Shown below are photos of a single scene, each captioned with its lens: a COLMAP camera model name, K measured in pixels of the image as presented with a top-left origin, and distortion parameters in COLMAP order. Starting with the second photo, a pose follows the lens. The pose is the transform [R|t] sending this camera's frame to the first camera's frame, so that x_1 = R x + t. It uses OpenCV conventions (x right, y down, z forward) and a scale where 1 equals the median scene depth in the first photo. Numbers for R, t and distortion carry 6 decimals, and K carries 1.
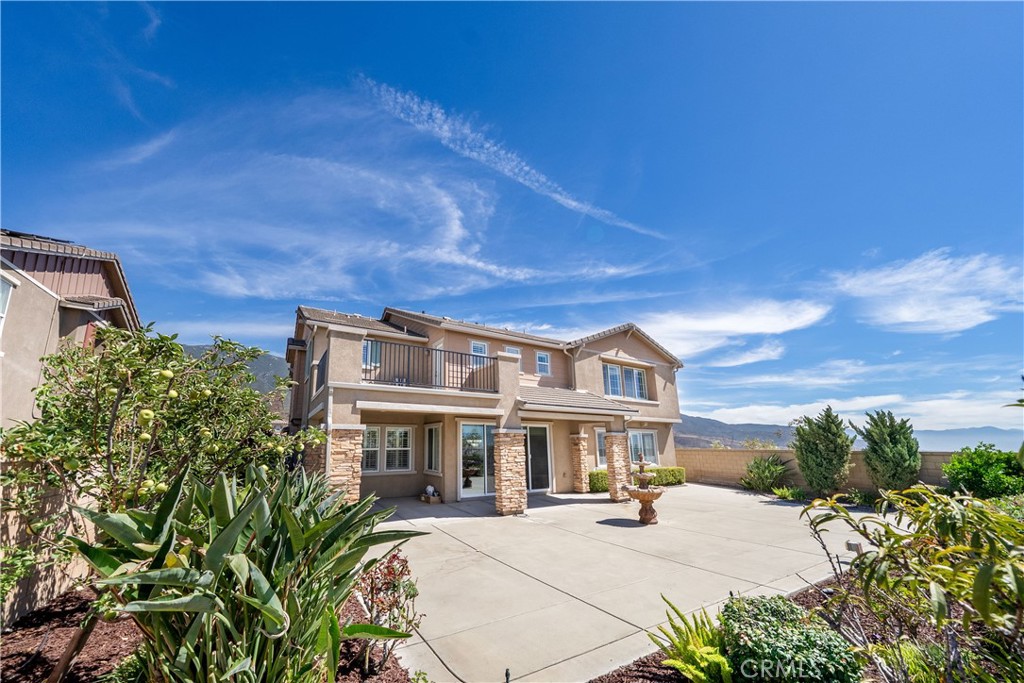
lens RADIAL K [[373.3, 0, 512.0], [0, 373.3, 341.5], [0, 0, 1]] dist [-0.000139, -0.000018]
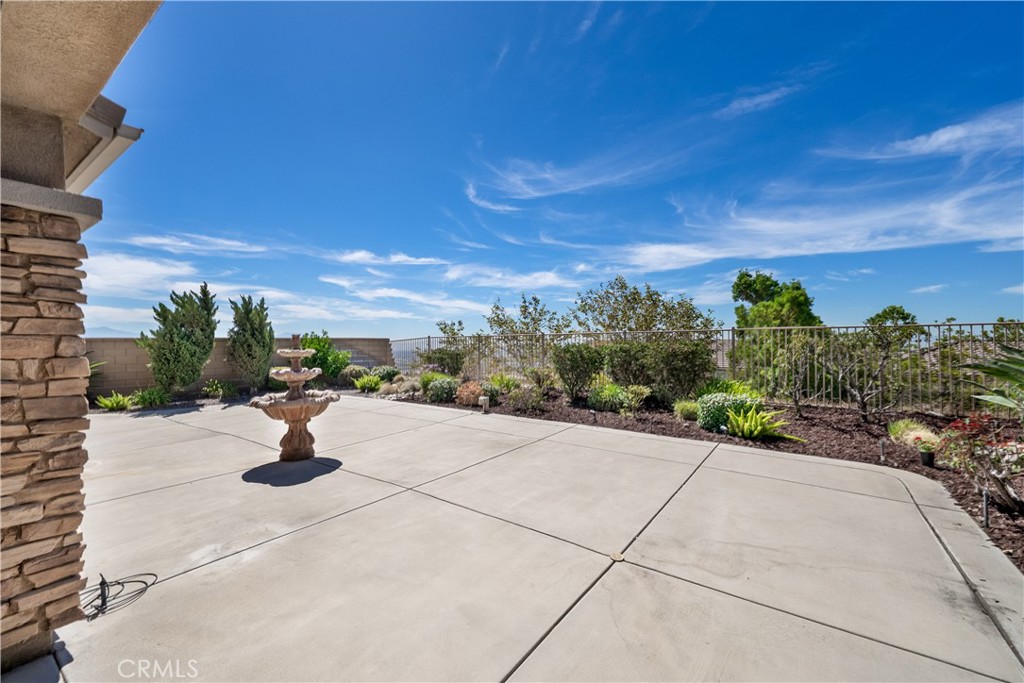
lens RADIAL K [[411.4, 0, 514.0], [0, 411.4, 345.9], [0, 0, 1]] dist [0.001895, 0.000248]
pose [[-0.369239, -0.014750, 0.929217, -0.292904], [-0.242077, 0.966883, -0.080845, 0.250883], [-0.897252, -0.254793, -0.360582, 0.836243]]
